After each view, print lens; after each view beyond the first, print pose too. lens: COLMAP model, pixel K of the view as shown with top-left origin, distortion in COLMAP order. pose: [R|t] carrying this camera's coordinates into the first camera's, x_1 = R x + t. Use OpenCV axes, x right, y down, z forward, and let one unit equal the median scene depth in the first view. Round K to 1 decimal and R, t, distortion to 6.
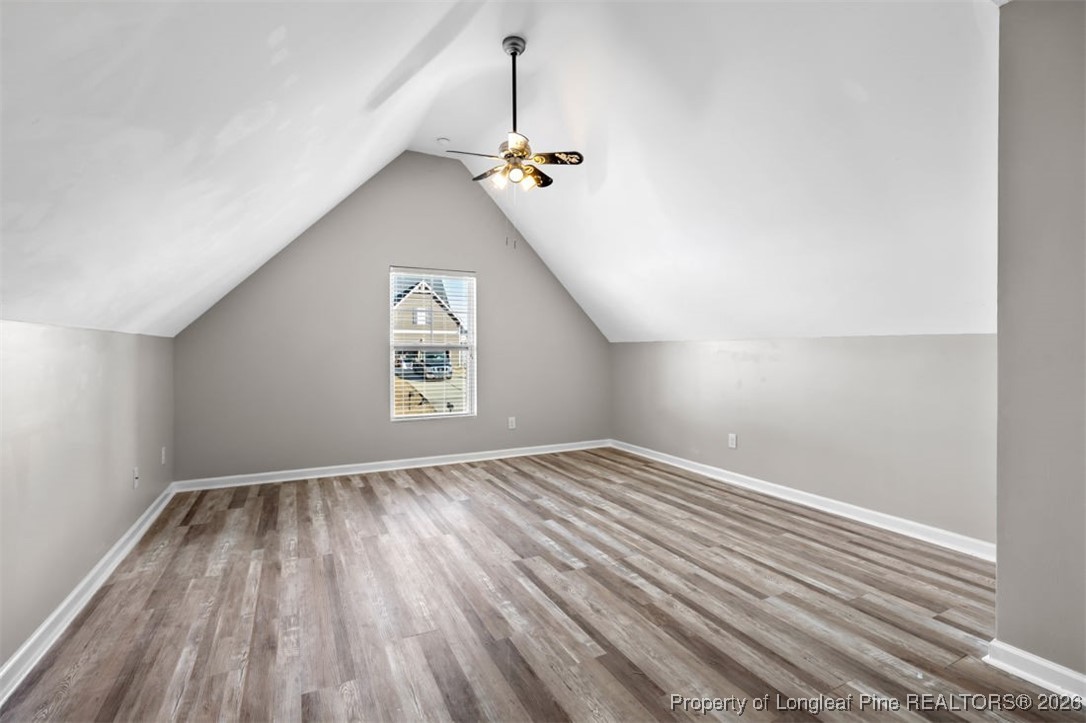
lens RADIAL K [[490.0, 0, 542.7], [0, 490.0, 357.1], [0, 0, 1]] dist [-0.001682, -0.000256]
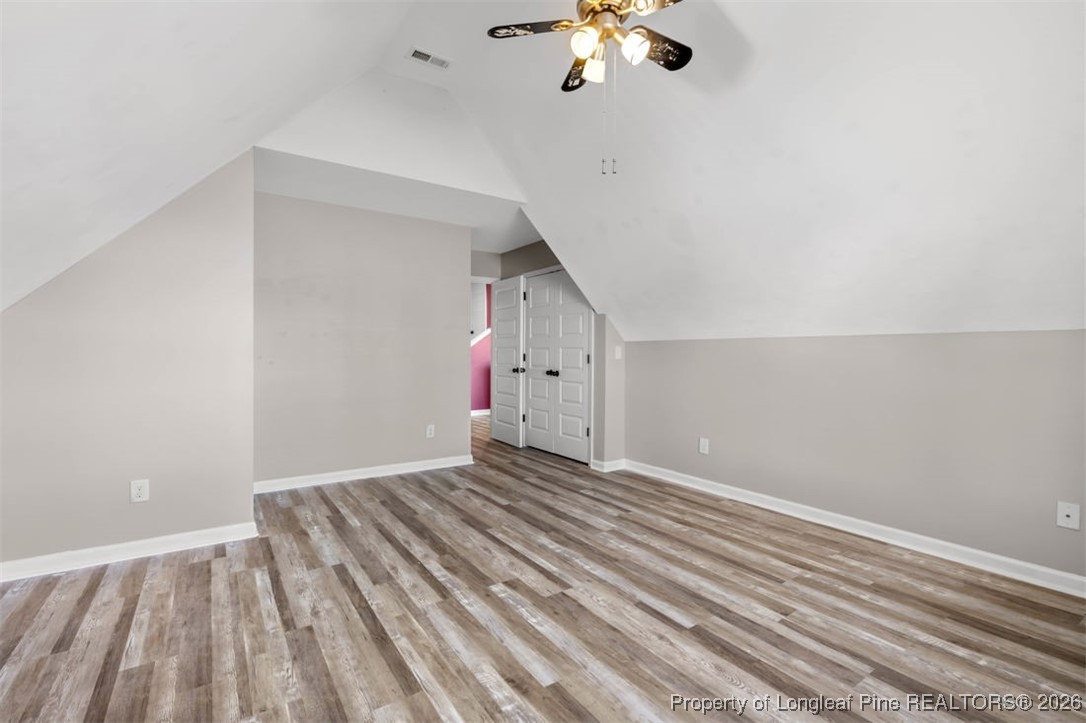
lens RADIAL K [[490.0, 0, 542.6], [0, 490.0, 360.7], [0, 0, 1]] dist [-0.001682, -0.000256]
pose [[-0.991812, -0.002010, -0.127688, 0.110251], [-0.005259, 0.999671, 0.025110, -0.015160], [0.127595, 0.025576, -0.991497, 1.941368]]
